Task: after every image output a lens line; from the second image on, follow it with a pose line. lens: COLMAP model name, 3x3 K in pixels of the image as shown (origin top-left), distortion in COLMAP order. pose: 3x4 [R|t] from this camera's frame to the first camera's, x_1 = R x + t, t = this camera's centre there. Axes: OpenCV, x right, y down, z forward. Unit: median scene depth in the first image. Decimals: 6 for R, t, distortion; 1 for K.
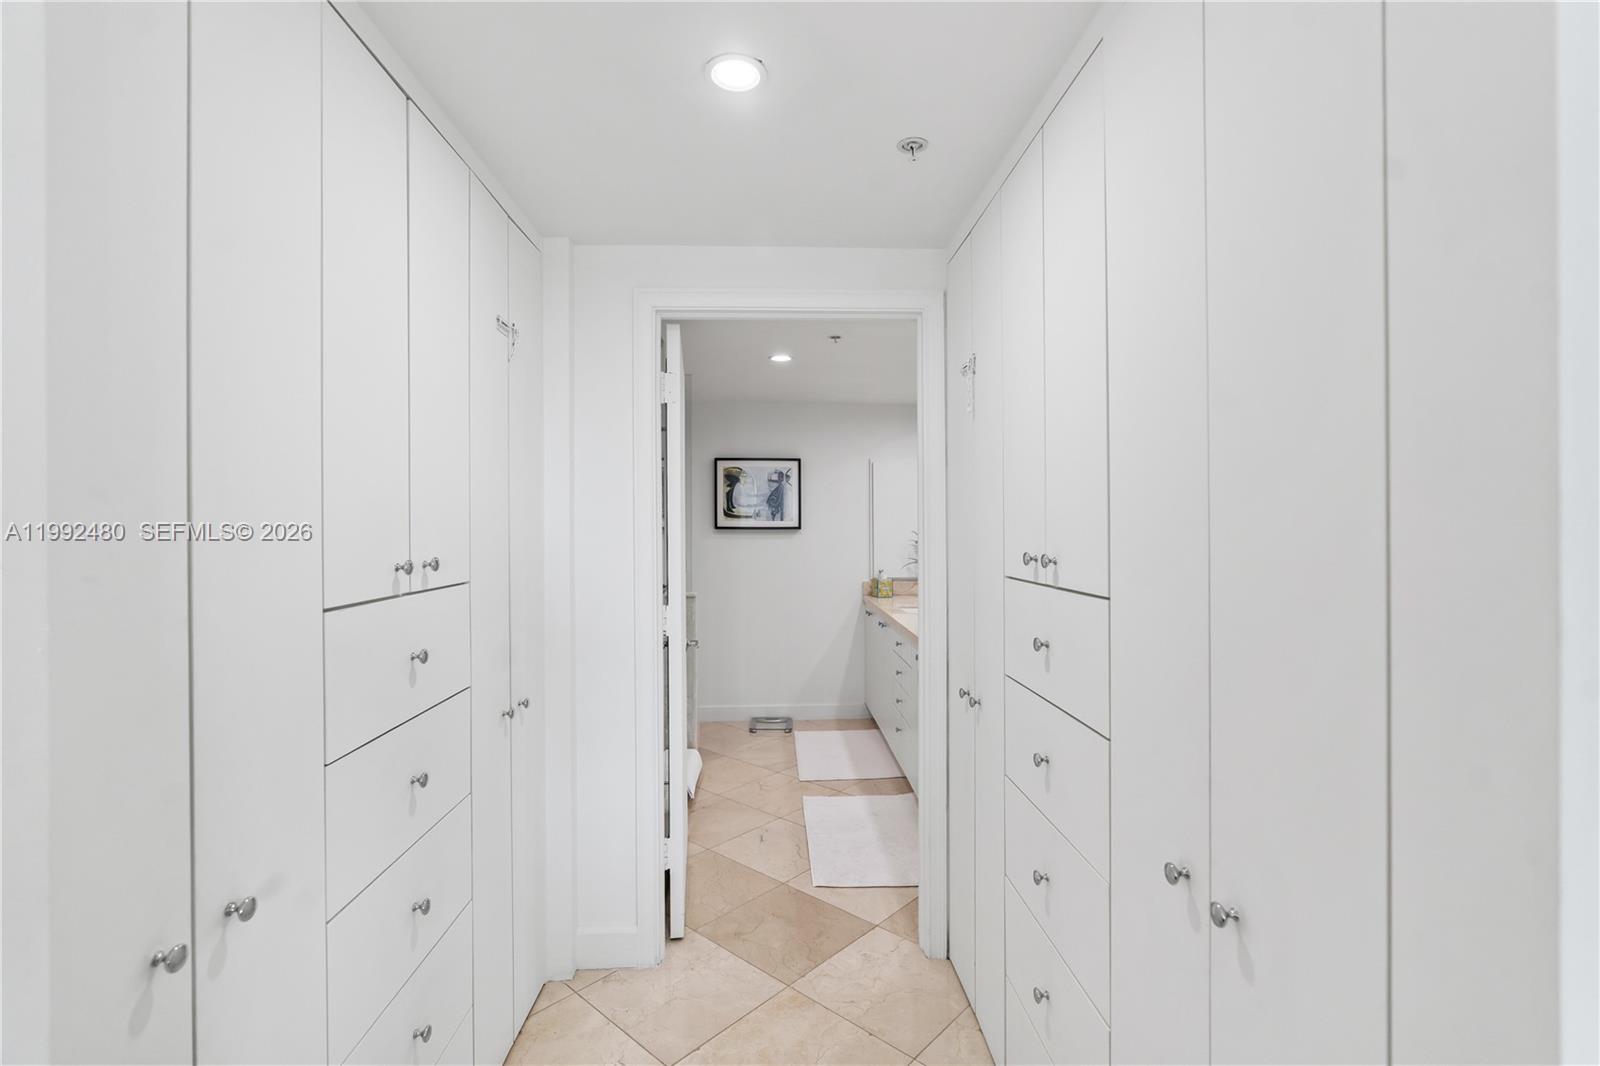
lens RADIAL K [[718.4, 0, 802.9], [0, 718.4, 534.7], [0, 0, 1]] dist [-0.002754, 0.000279]
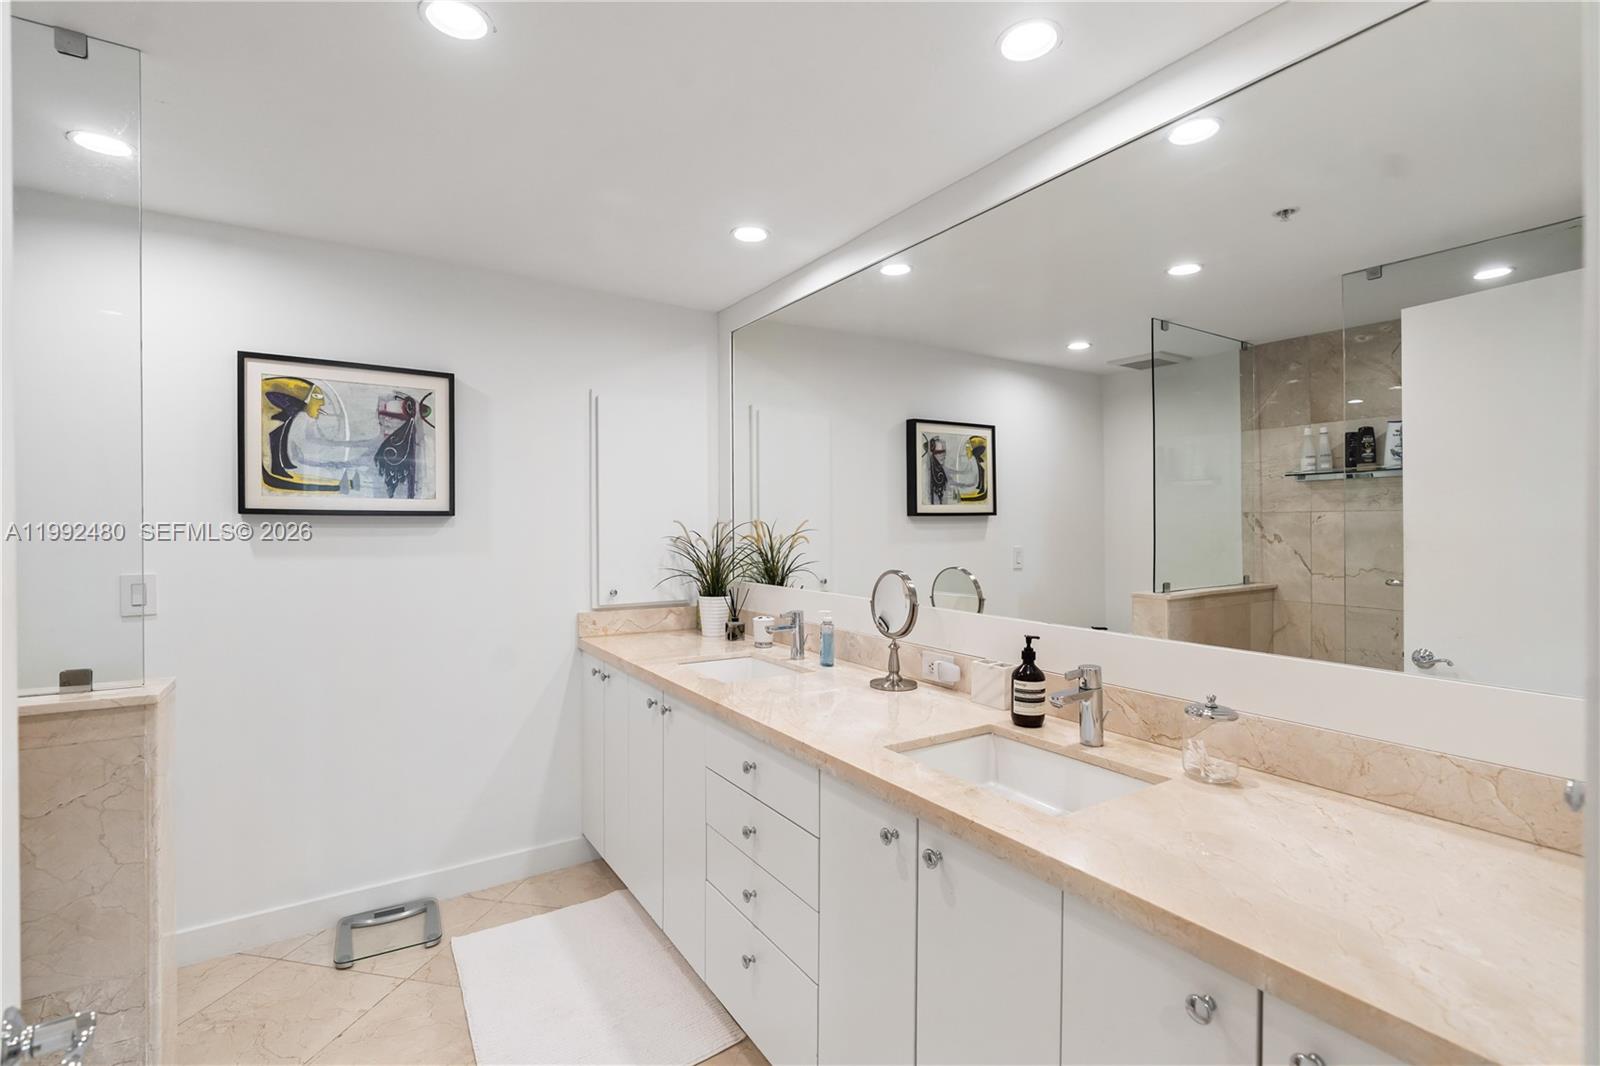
lens RADIAL K [[718.4, 0, 802.9], [0, 718.4, 534.7], [0, 0, 1]] dist [-0.002754, 0.000279]
pose [[0.860411, 0.000059, 0.509601, -0.048960], [-0.000591, 0.999999, 0.000882, 0.004712], [-0.509601, -0.001059, 0.860410, 0.447043]]
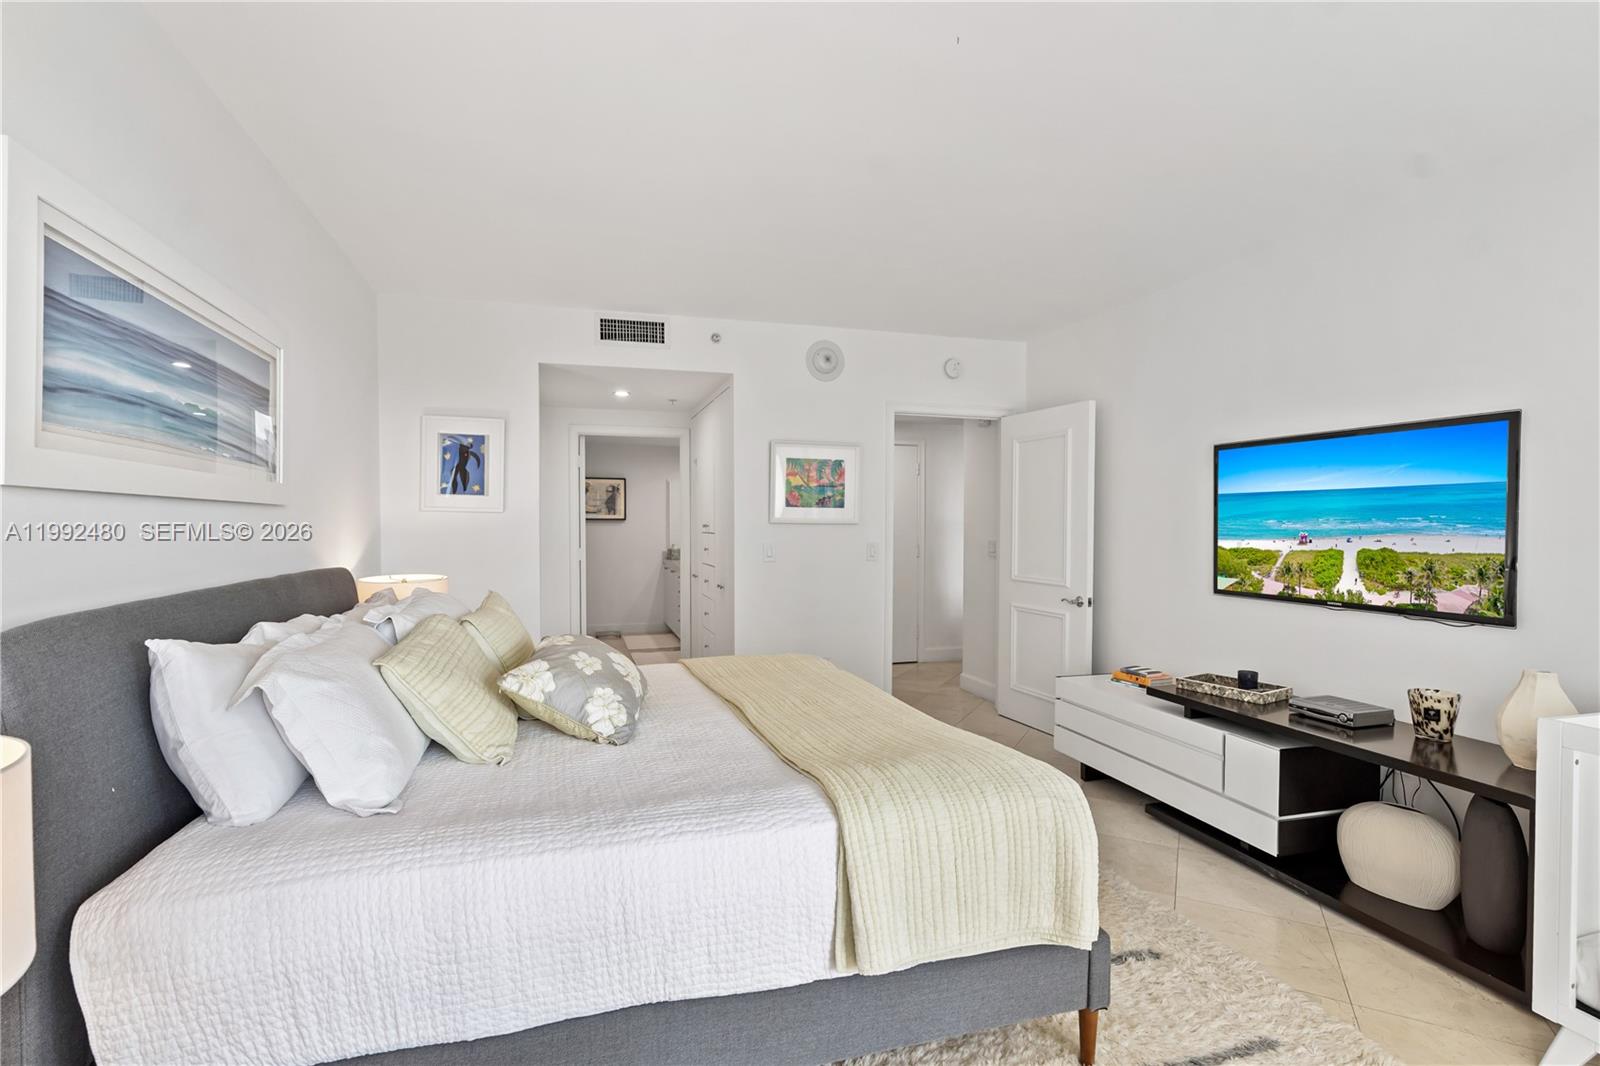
lens RADIAL K [[718.4, 0, 802.9], [0, 718.4, 534.7], [0, 0, 1]] dist [-0.002754, 0.000279]
pose [[0.965975, 0.003523, 0.258613, -0.037876], [-0.004569, 0.999984, 0.003446, 0.018871], [-0.258596, -0.004511, 0.965975, -0.747819]]
